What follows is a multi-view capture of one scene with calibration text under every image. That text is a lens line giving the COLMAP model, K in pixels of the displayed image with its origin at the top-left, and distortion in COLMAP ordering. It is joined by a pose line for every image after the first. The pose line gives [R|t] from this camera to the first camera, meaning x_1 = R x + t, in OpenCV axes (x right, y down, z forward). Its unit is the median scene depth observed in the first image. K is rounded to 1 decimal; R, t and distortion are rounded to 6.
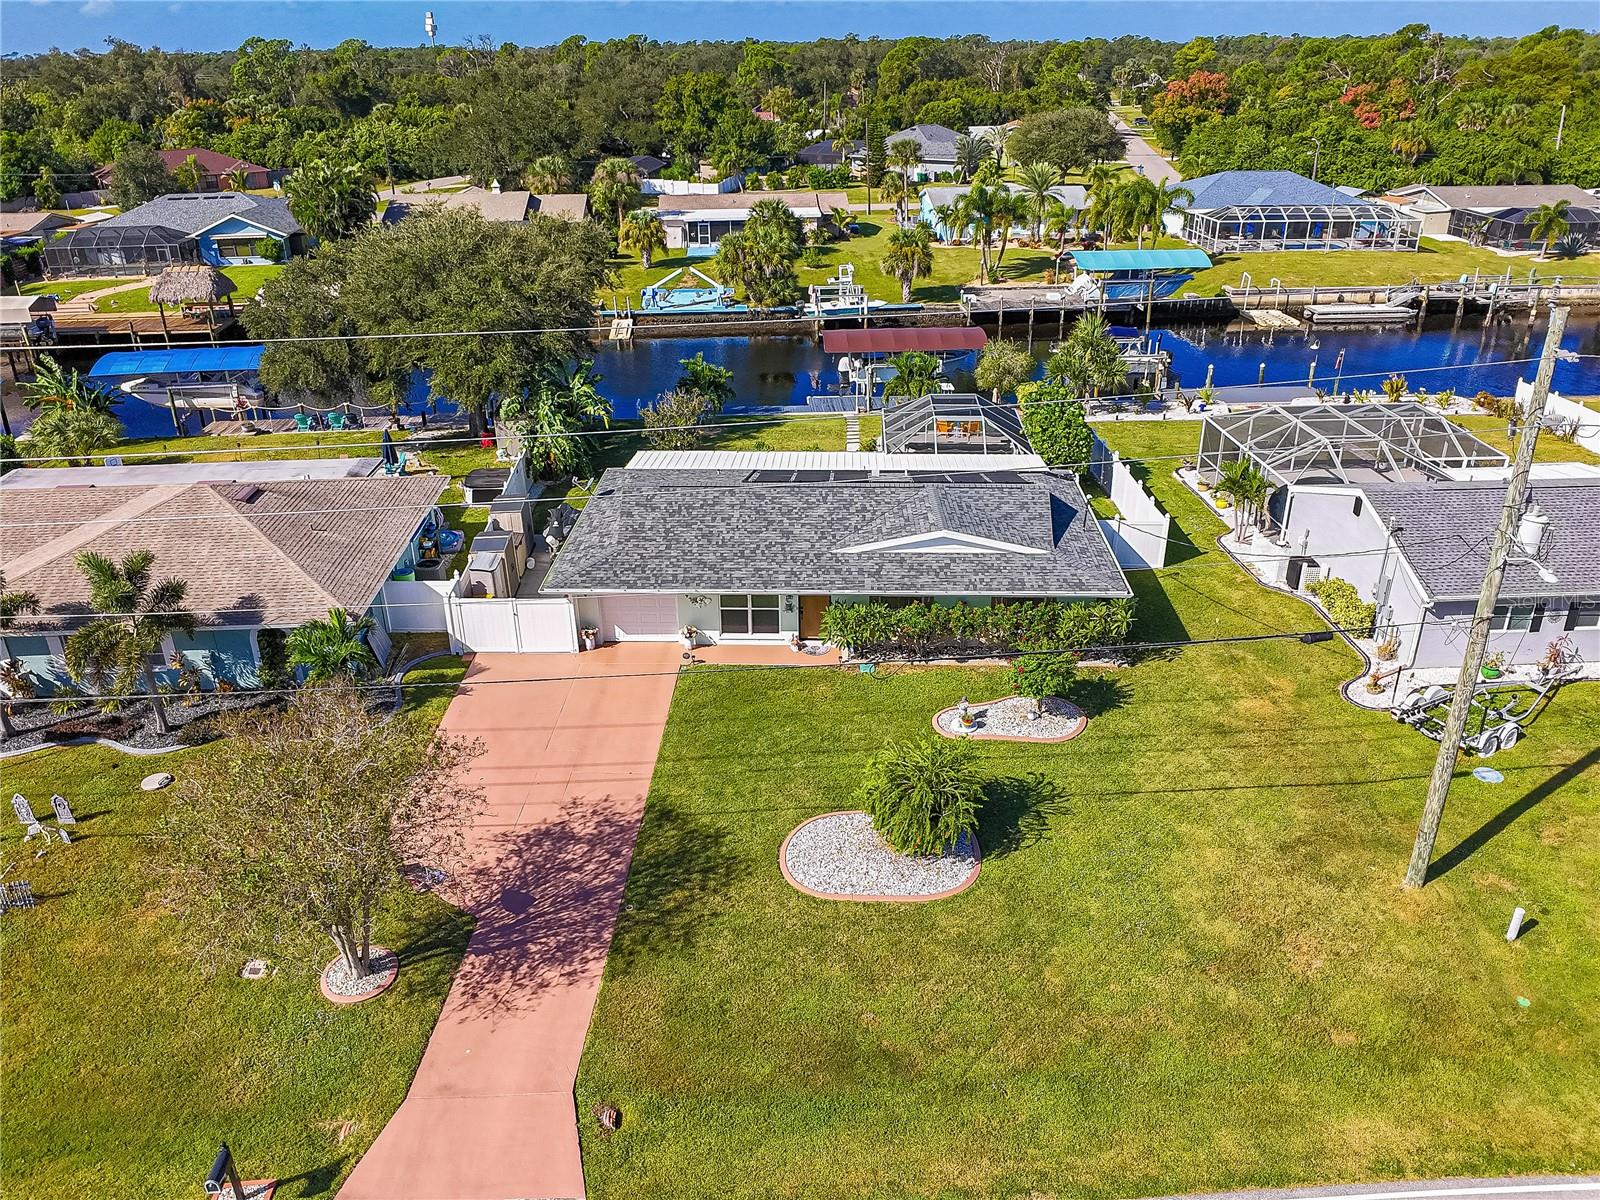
lens RADIAL K [[1181.0, 0, 800.0], [0, 1181.0, 600.0], [0, 0, 1]] dist [-0.023373, -0.023117]
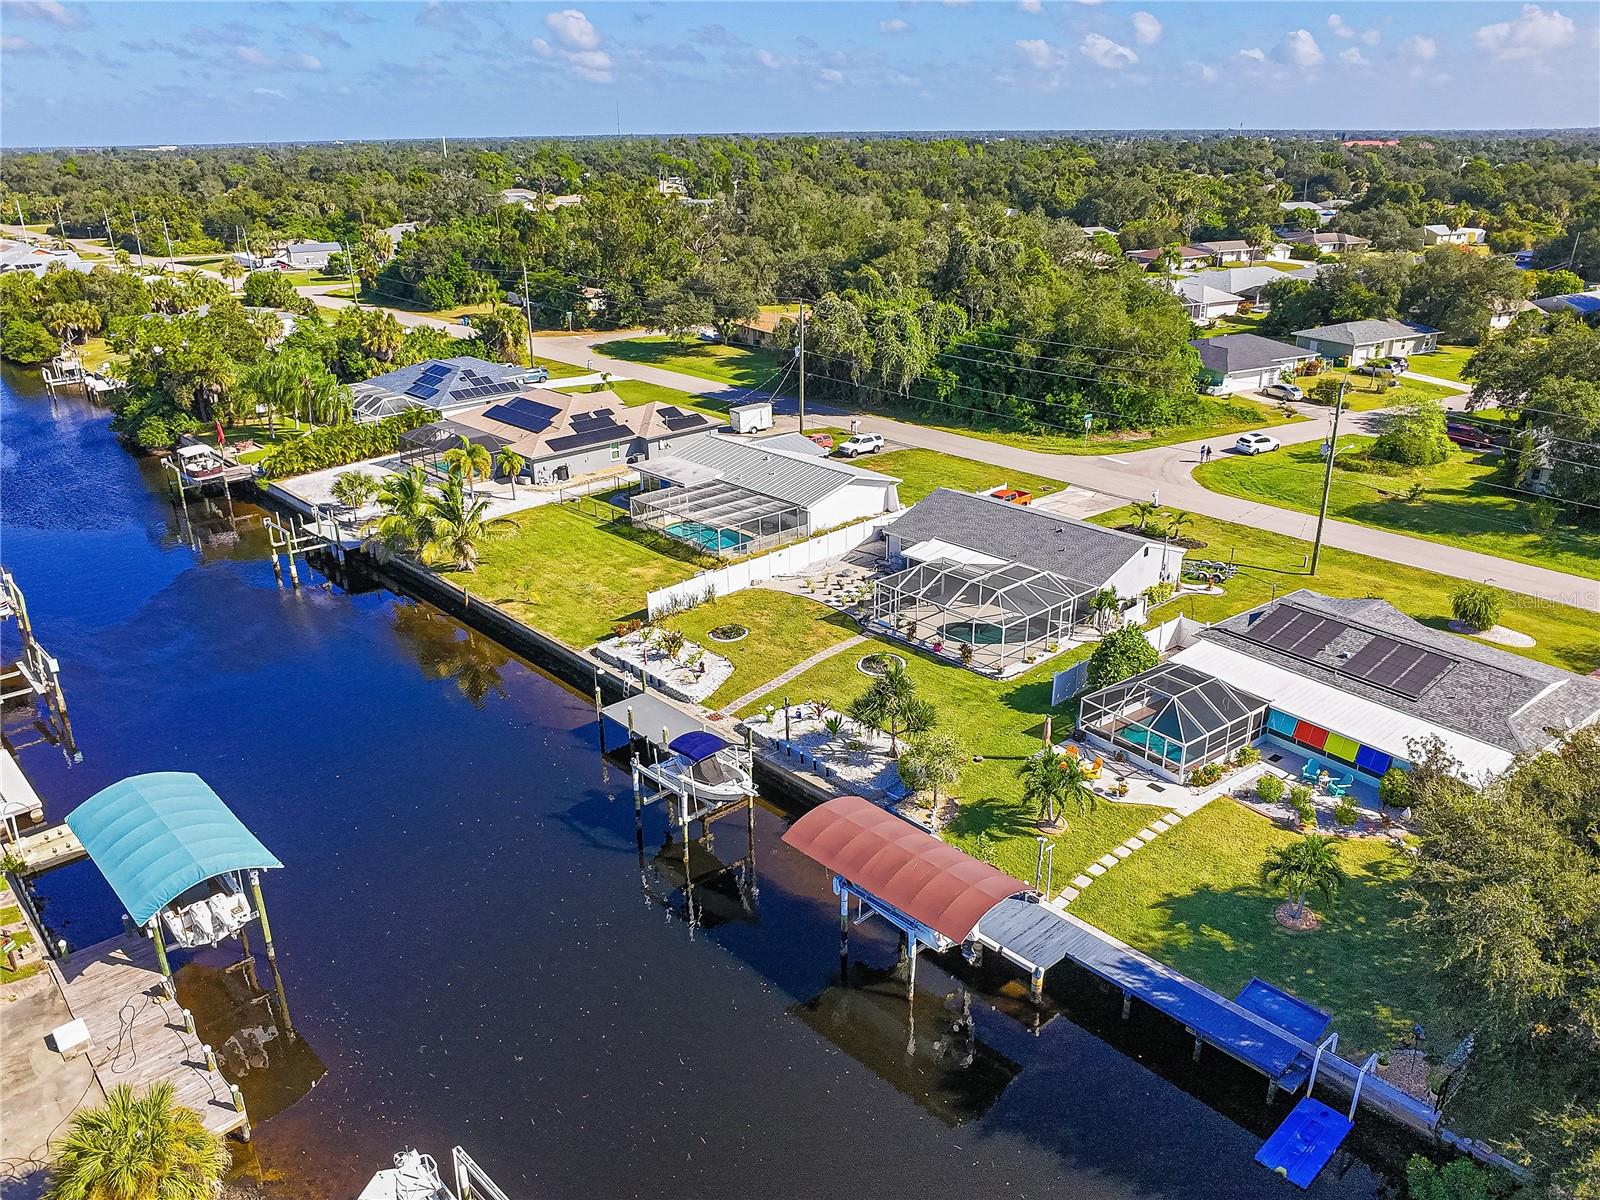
lens RADIAL K [[1181.0, 0, 800.0], [0, 1181.0, 600.0], [0, 0, 1]] dist [-0.023373, -0.023117]
pose [[-0.634934, -0.271969, 0.723112, -0.593806], [0.345118, 0.737556, 0.580435, -1.362214], [-0.691196, 0.618097, -0.374439, 2.195200]]
